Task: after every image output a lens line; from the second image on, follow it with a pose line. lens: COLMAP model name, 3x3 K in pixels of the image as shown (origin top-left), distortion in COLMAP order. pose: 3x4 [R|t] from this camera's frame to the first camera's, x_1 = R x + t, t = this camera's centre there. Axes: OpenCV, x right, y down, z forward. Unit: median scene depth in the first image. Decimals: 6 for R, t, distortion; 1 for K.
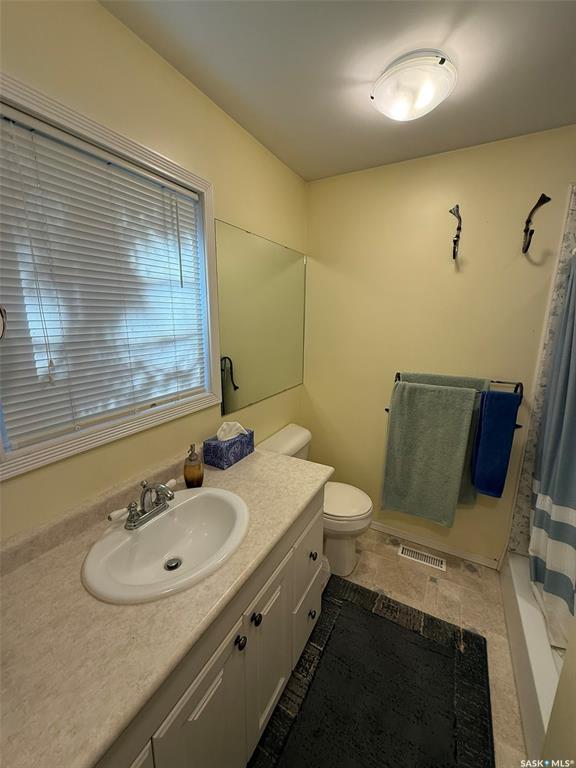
lens RADIAL K [[306.8, 0, 289.2], [0, 306.8, 380.8], [0, 0, 1]] dist [0.000561, 0.000213]
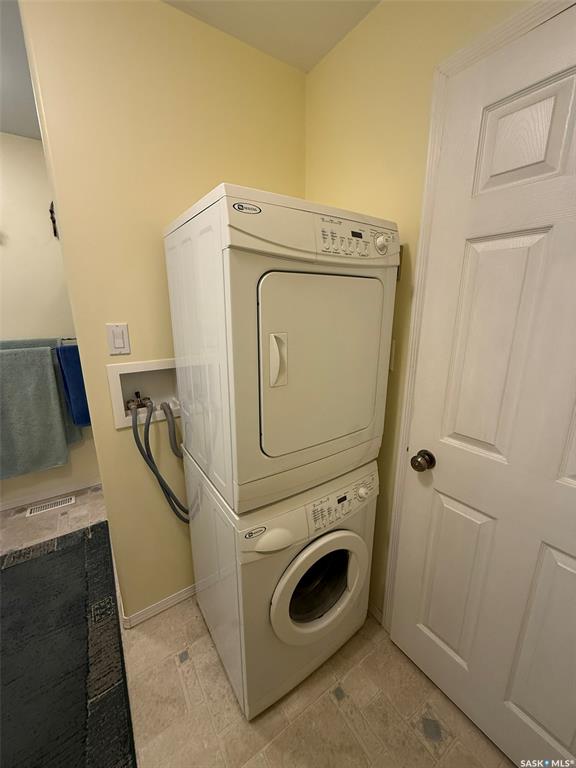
lens RADIAL K [[306.8, 0, 289.2], [0, 306.8, 380.8], [0, 0, 1]] dist [0.000561, 0.000213]
pose [[0.468177, -0.226734, 0.854050, -0.021146], [0.186322, 0.970119, 0.155410, 0.175595], [-0.863768, 0.086370, 0.496433, -0.495652]]
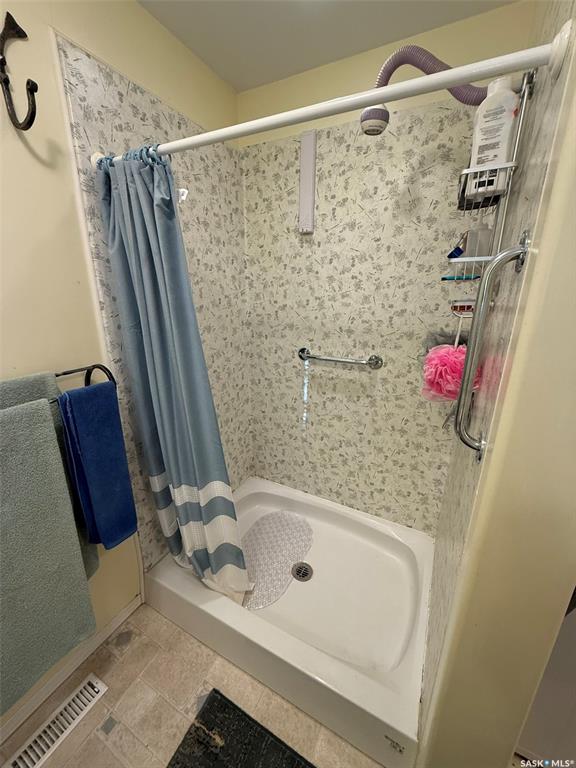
lens RADIAL K [[306.8, 0, 289.2], [0, 306.8, 380.8], [0, 0, 1]] dist [0.000561, 0.000213]
pose [[-0.015072, -0.298941, 0.954153, 0.138978], [0.198531, 0.934367, 0.295878, -0.086483], [-0.979979, 0.193889, 0.045266, 0.679144]]
